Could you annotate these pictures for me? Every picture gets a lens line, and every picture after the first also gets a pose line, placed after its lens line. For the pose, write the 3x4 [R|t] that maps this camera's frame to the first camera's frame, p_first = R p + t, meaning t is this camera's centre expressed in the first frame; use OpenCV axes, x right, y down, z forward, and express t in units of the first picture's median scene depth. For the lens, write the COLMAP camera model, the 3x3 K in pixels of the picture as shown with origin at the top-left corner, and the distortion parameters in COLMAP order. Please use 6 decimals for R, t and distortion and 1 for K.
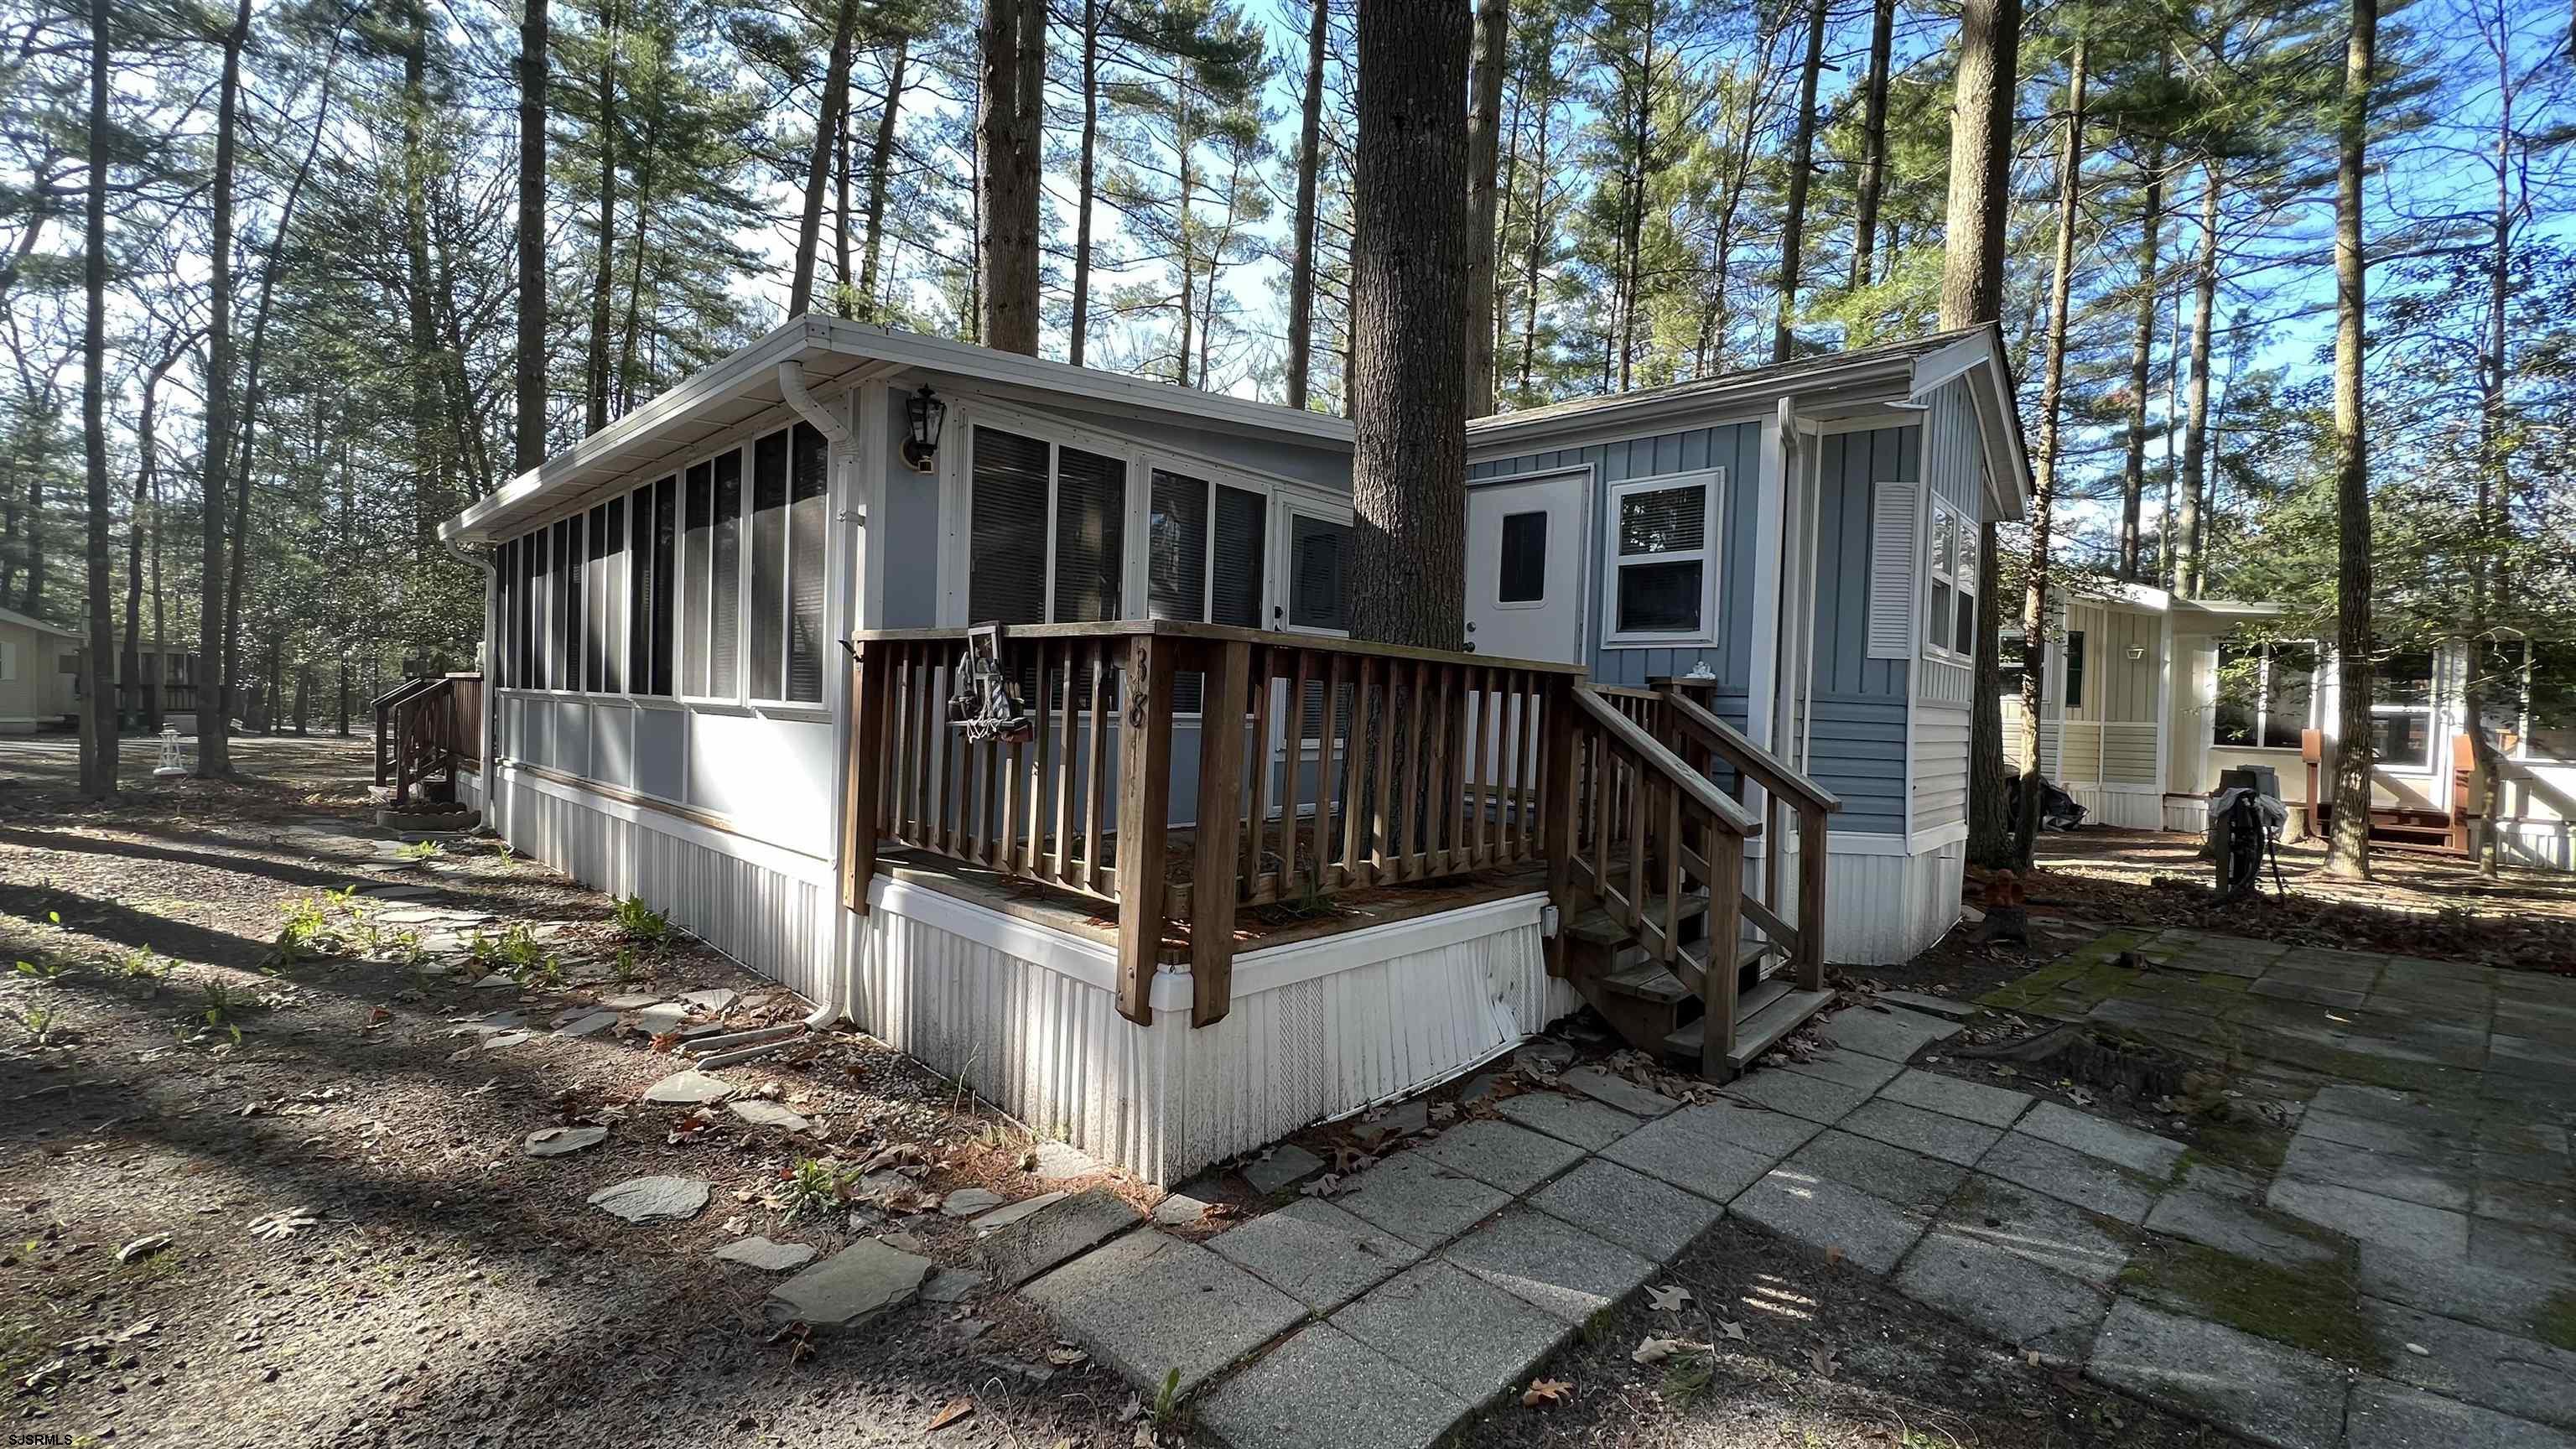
lens RADIAL K [[1018.0, 0, 1279.2], [0, 1018.0, 717.6], [0, 0, 1]] dist [-0.000190, 0.000035]
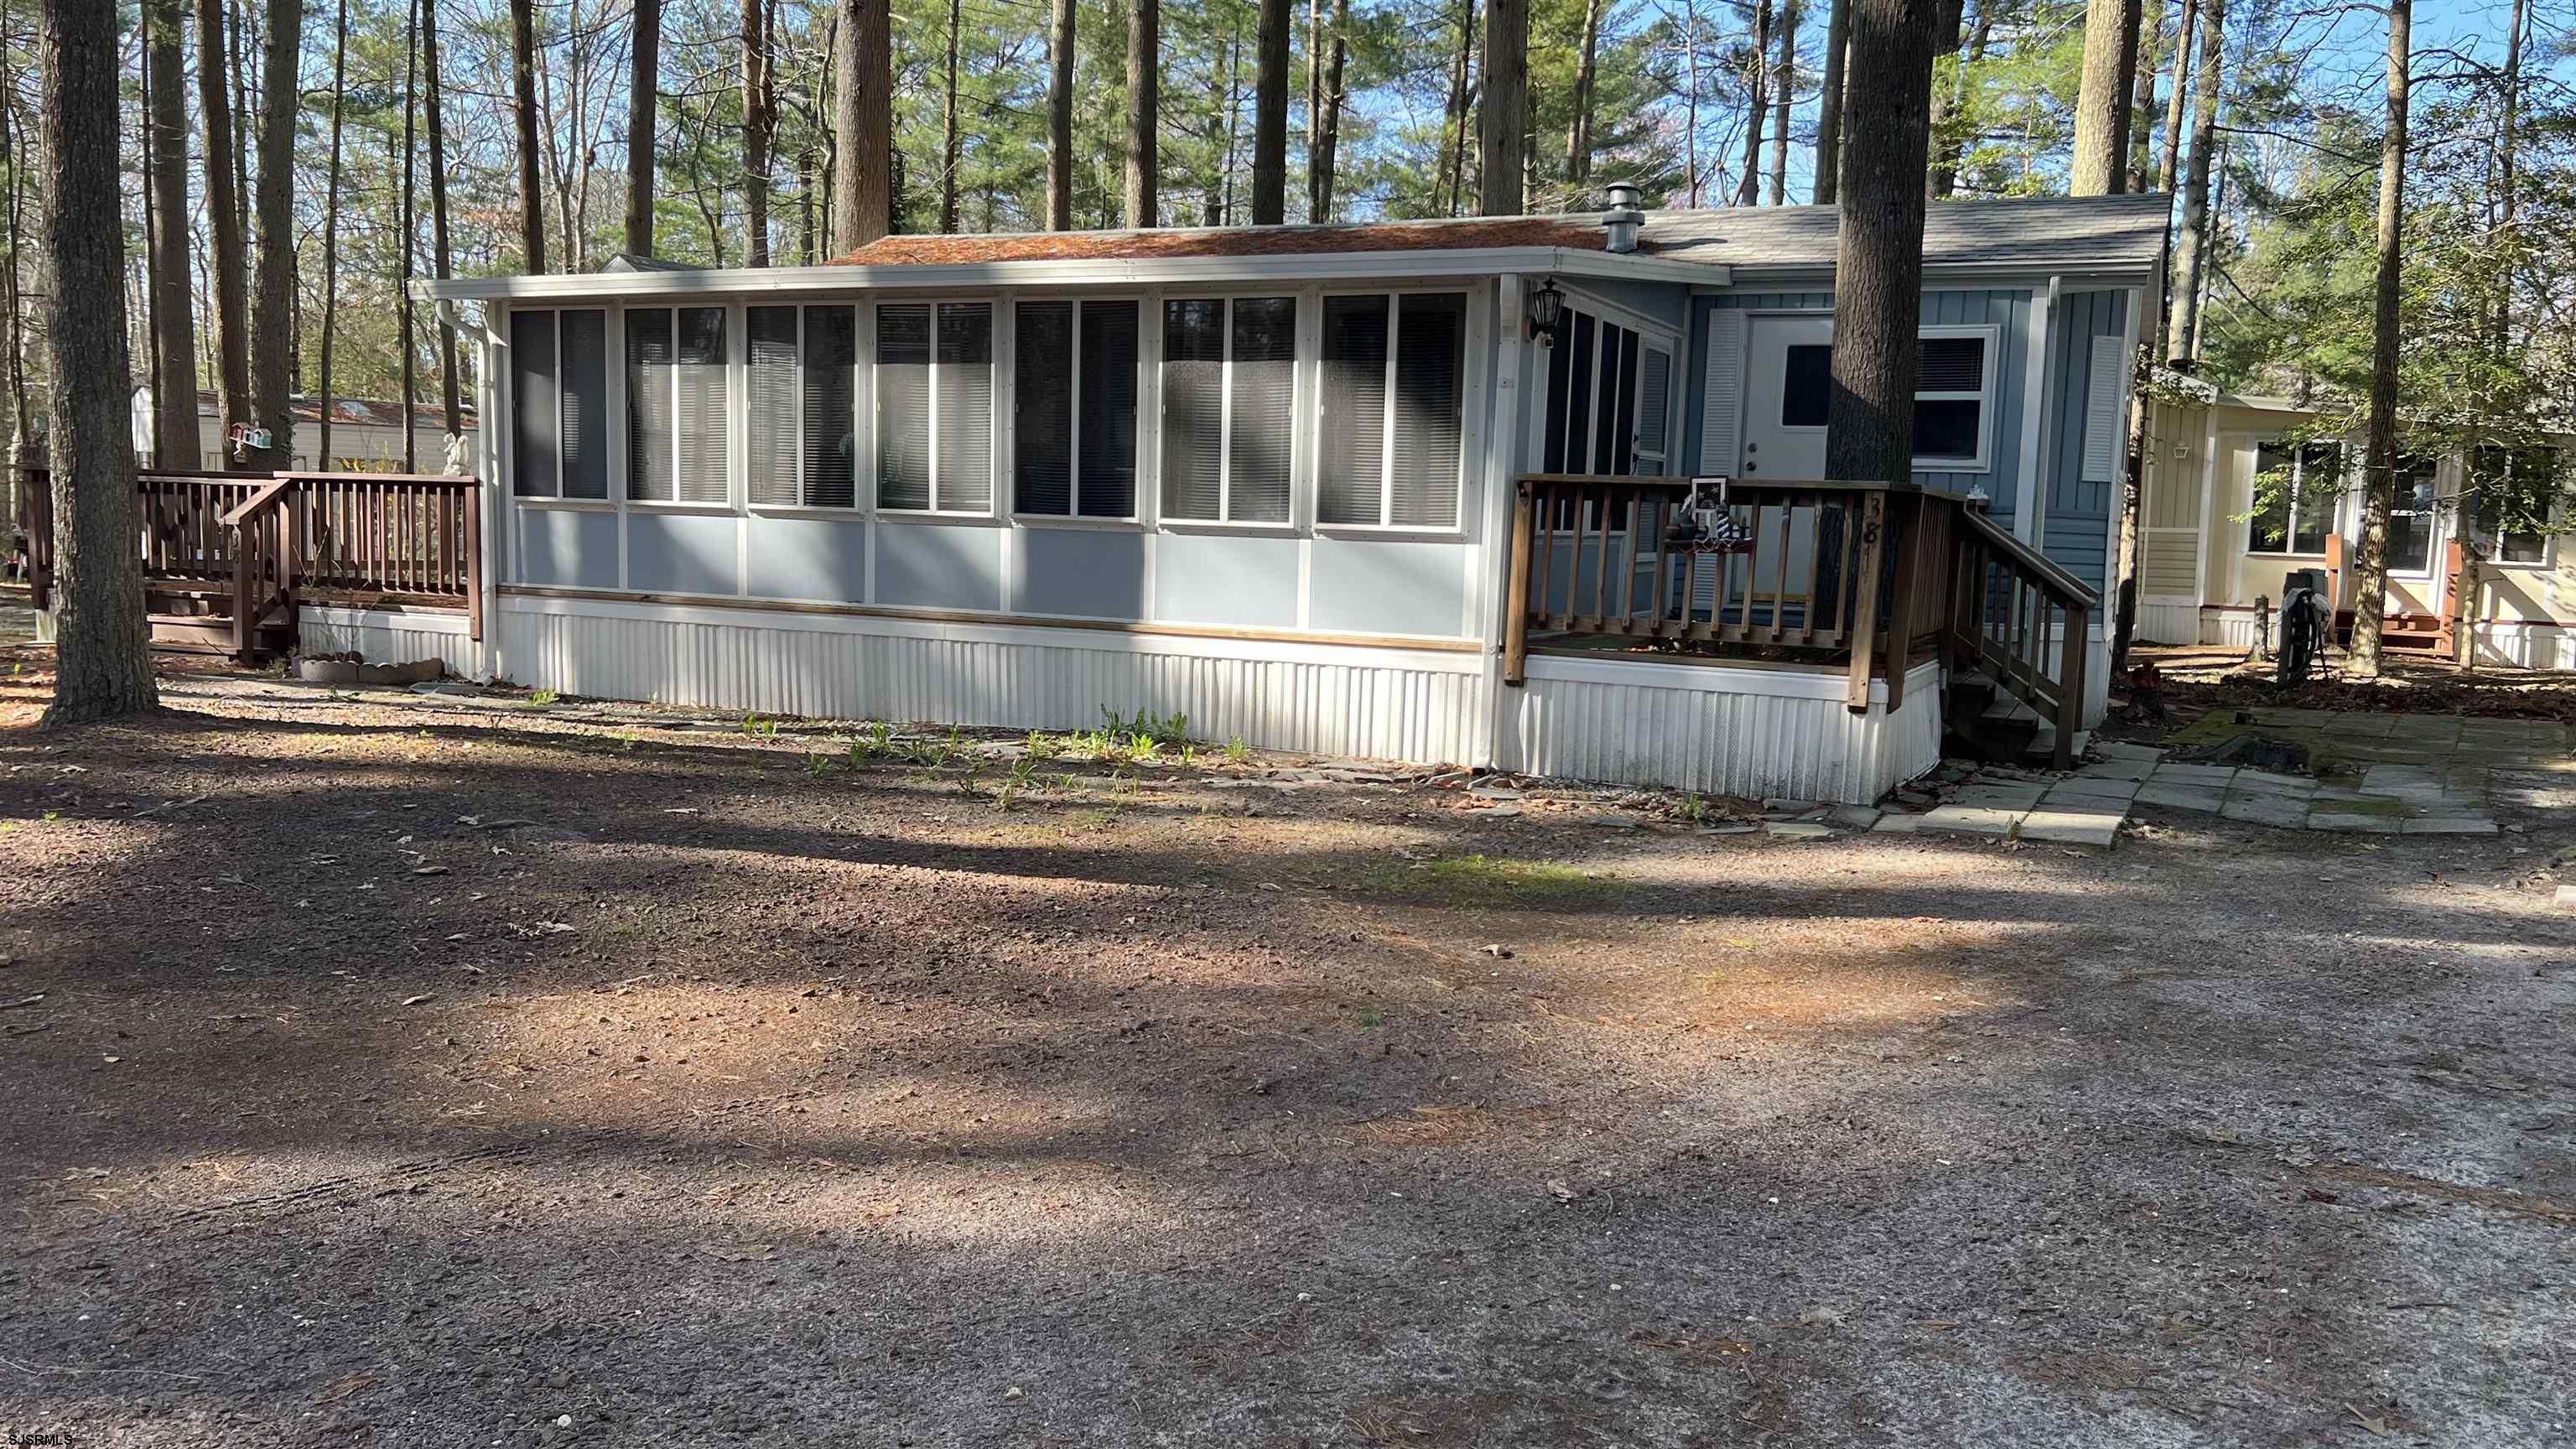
lens RADIAL K [[1878.4, 0, 1288.9], [0, 1878.4, 708.2], [0, 0, 1]] dist [0.063472, -0.053630]
pose [[0.951117, -0.030276, 0.307343, -0.613472], [-0.001783, 0.994628, 0.103497, -0.012535], [-0.308825, -0.098986, 0.945954, -0.526428]]
